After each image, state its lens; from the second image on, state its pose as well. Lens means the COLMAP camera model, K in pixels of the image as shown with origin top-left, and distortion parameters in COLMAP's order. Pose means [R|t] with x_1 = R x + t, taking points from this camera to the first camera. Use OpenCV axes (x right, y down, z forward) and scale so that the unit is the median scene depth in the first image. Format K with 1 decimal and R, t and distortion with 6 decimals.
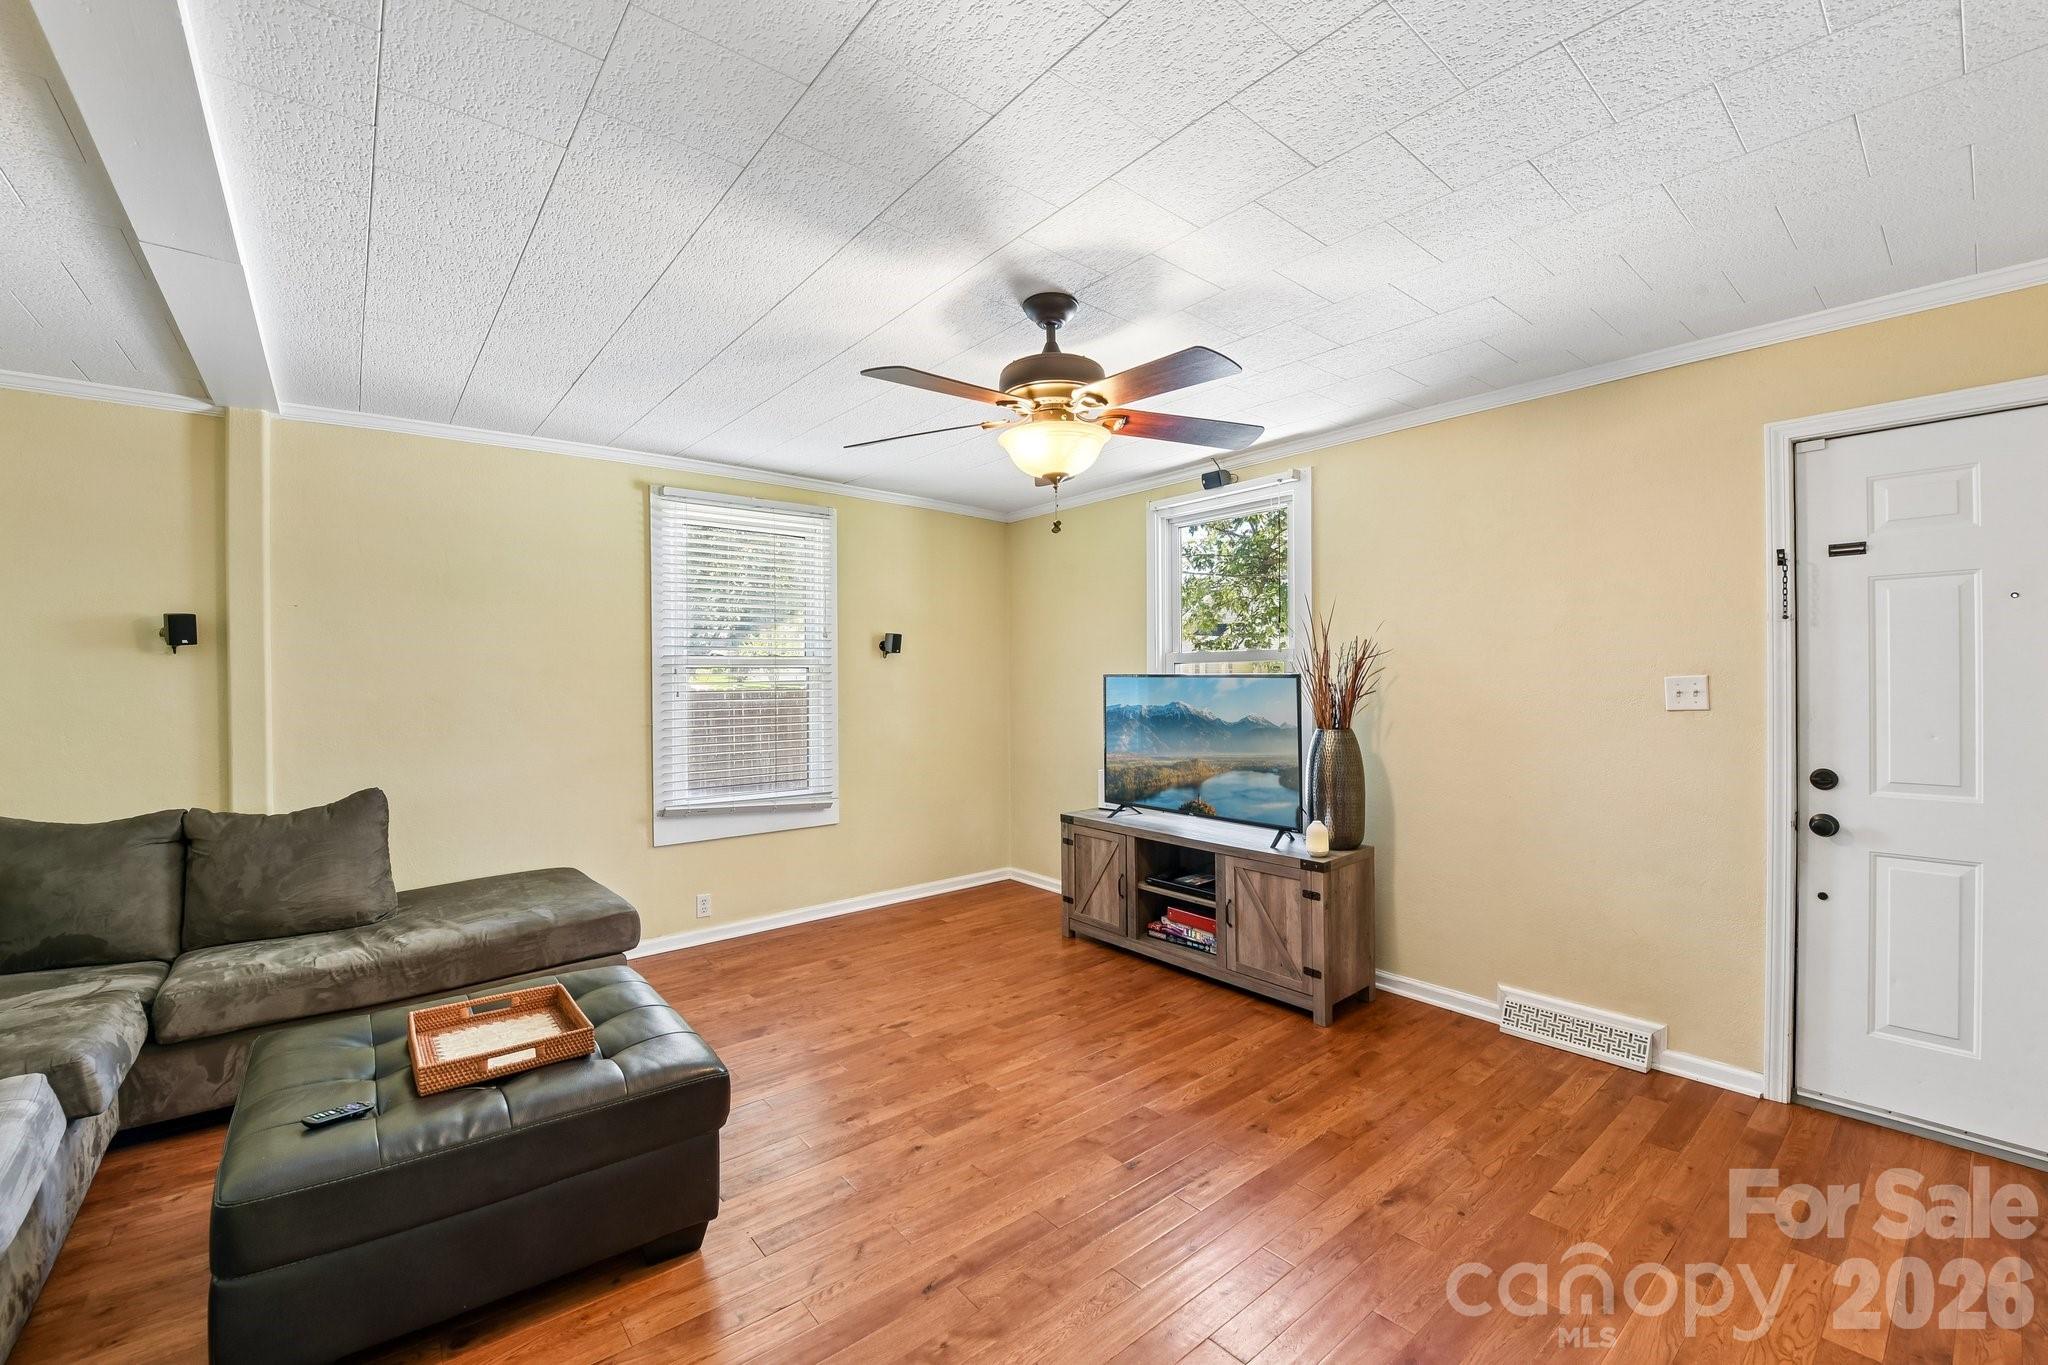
lens RADIAL K [[822.4, 0, 1016.6], [0, 822.4, 675.8], [0, 0, 1]] dist [-0.020186, -0.000931]
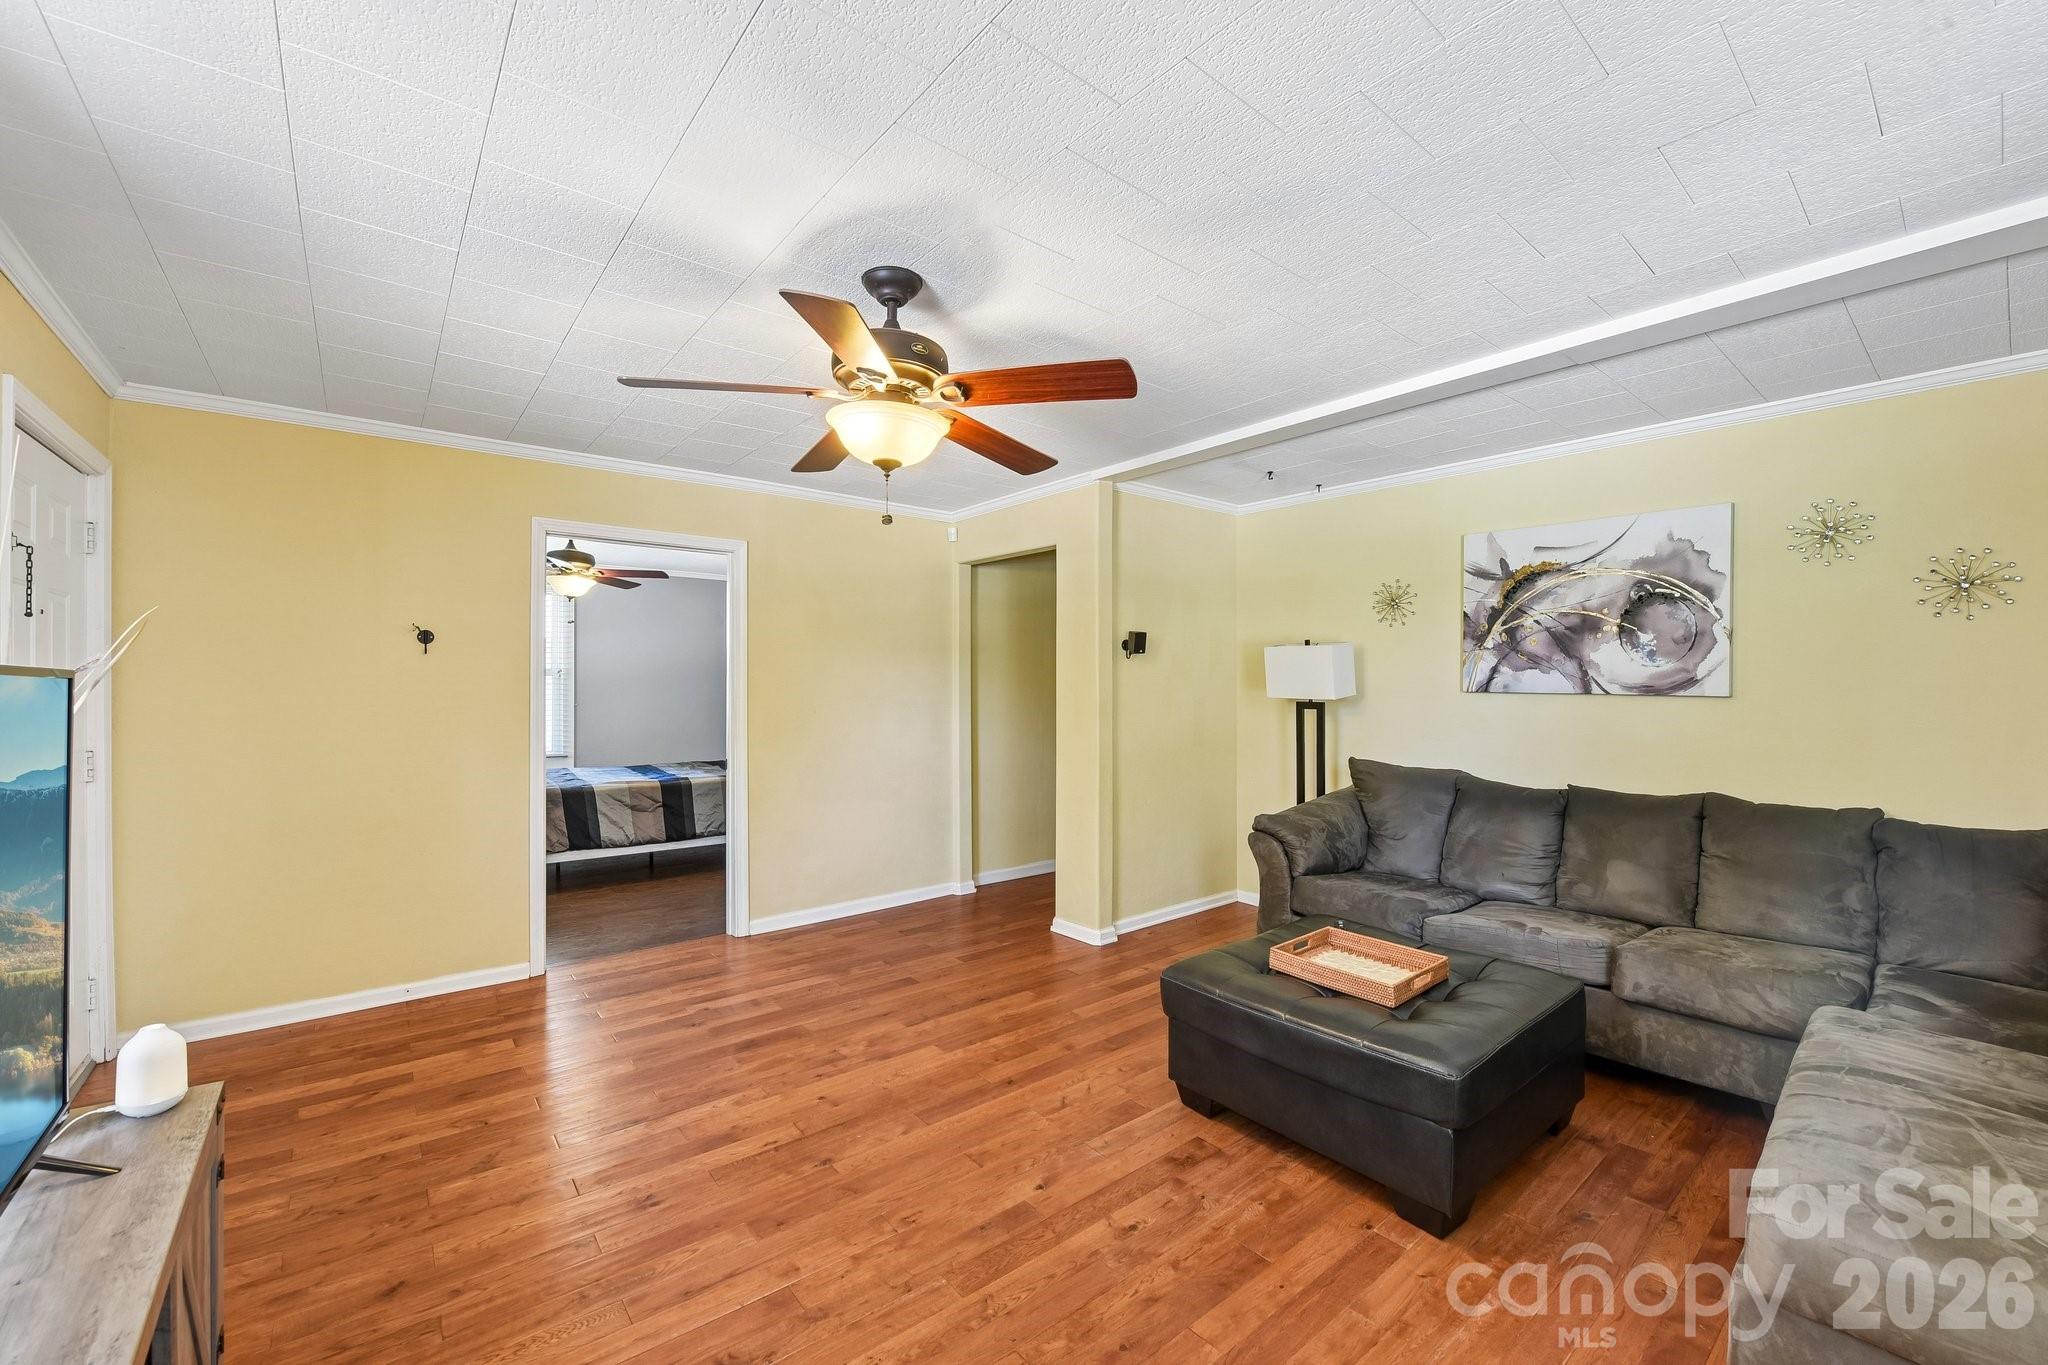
lens RADIAL K [[822.4, 0, 1039.8], [0, 822.4, 684.3], [0, 0, 1]] dist [-0.020186, -0.000931]
pose [[-0.999851, 0.003839, -0.016811, -0.069066], [0.003894, 0.999987, -0.003256, 0.006653], [0.016798, -0.003321, -0.999853, 1.242074]]
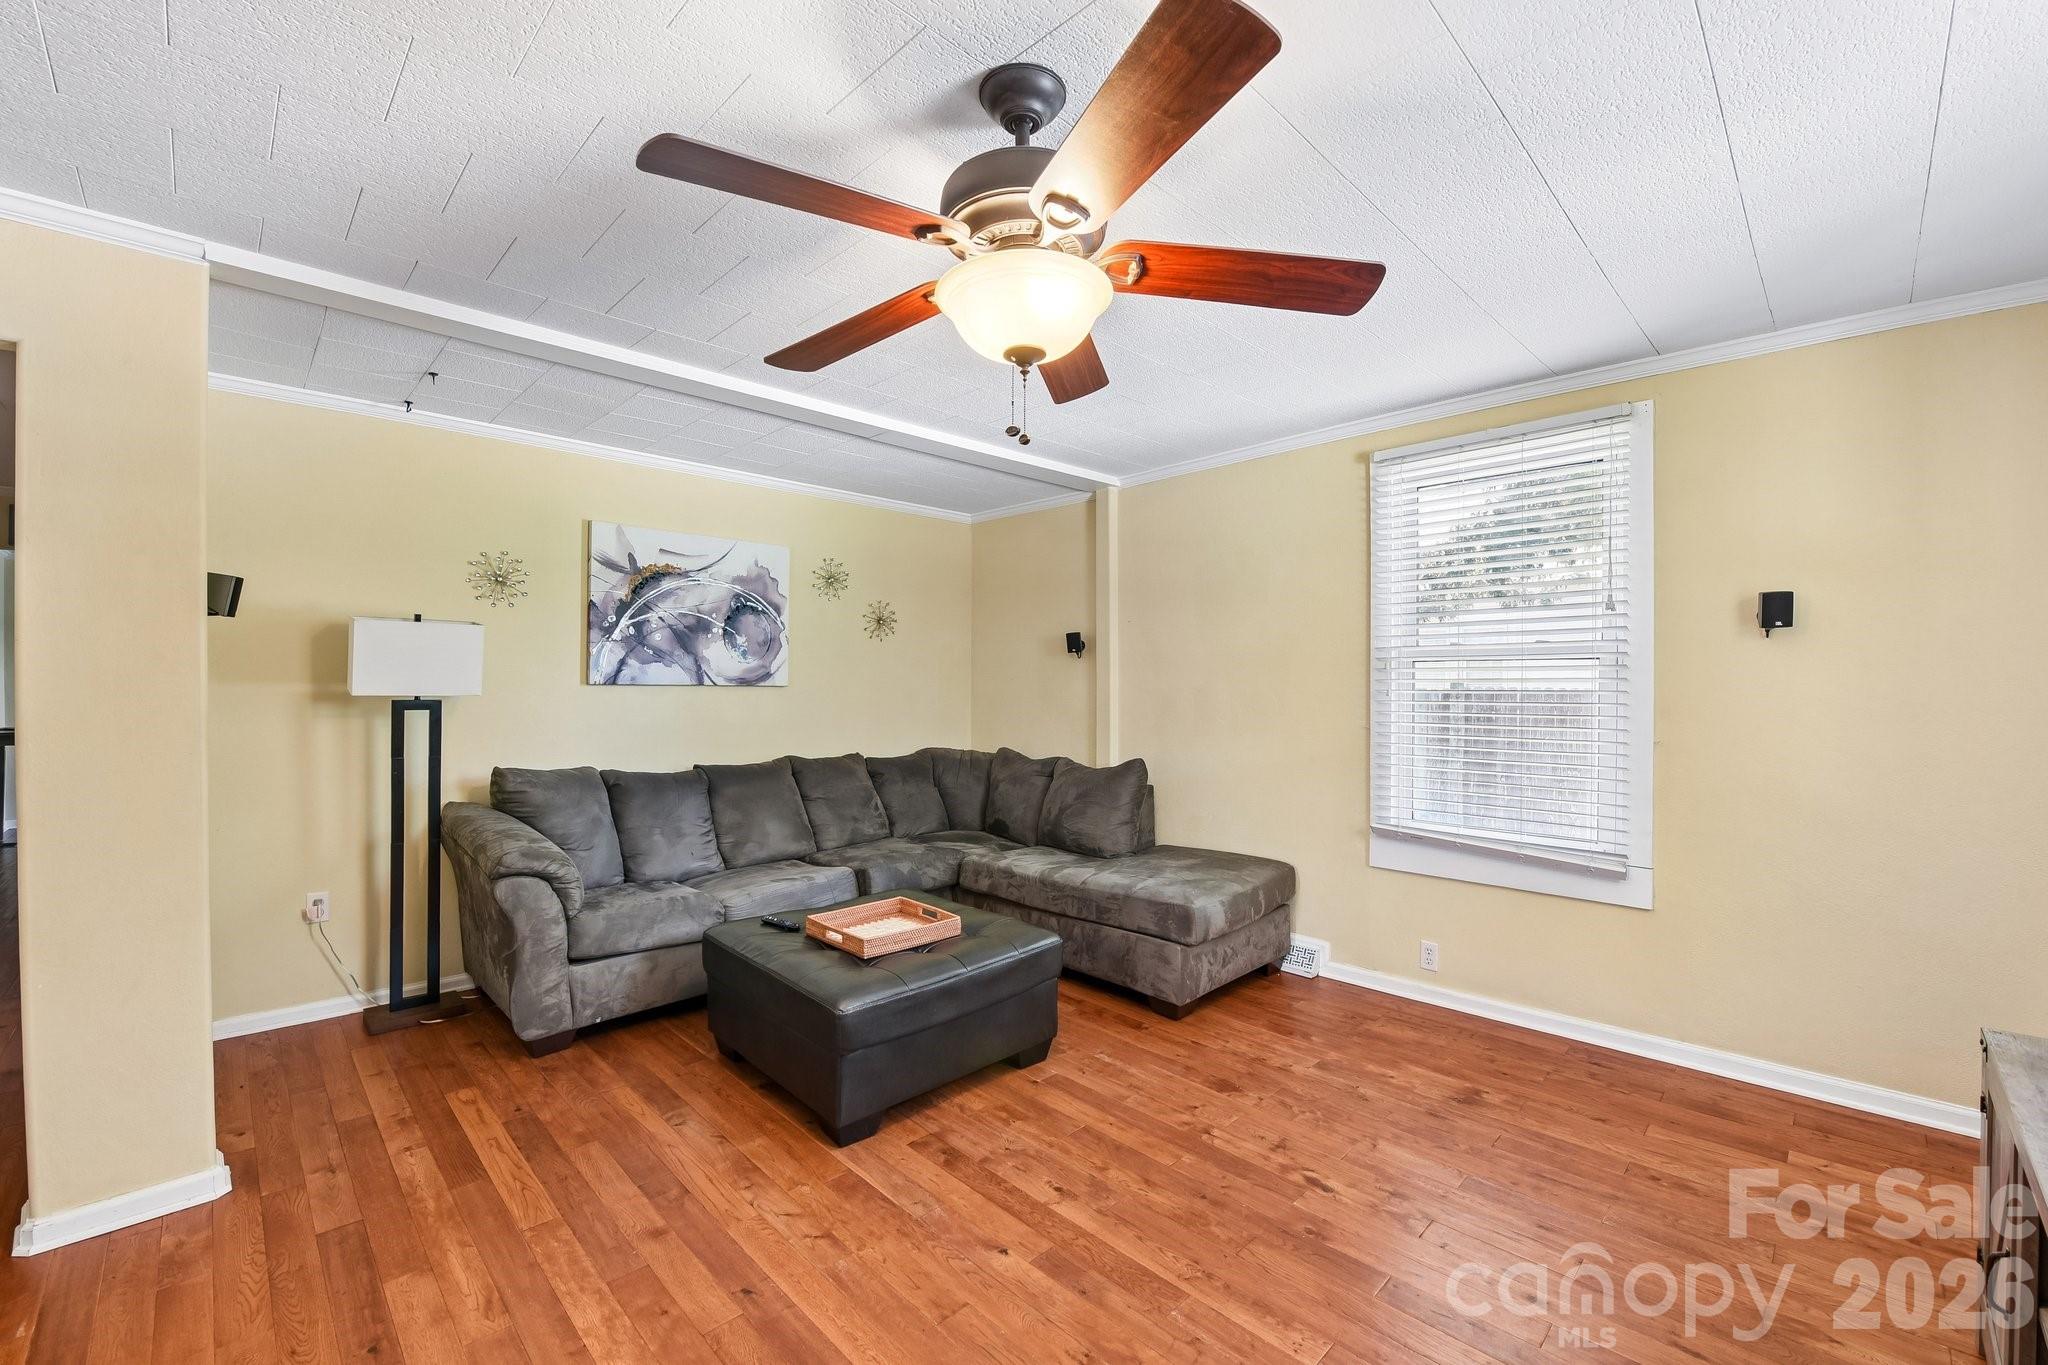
lens RADIAL K [[822.4, 0, 1022.1], [0, 822.4, 684.7], [0, 0, 1]] dist [-0.020186, -0.000931]
pose [[0.100124, 0.010799, -0.994916, 0.436587], [0.000959, 0.999940, 0.010950, 0.004749], [0.994975, -0.002050, 0.100107, 0.605300]]
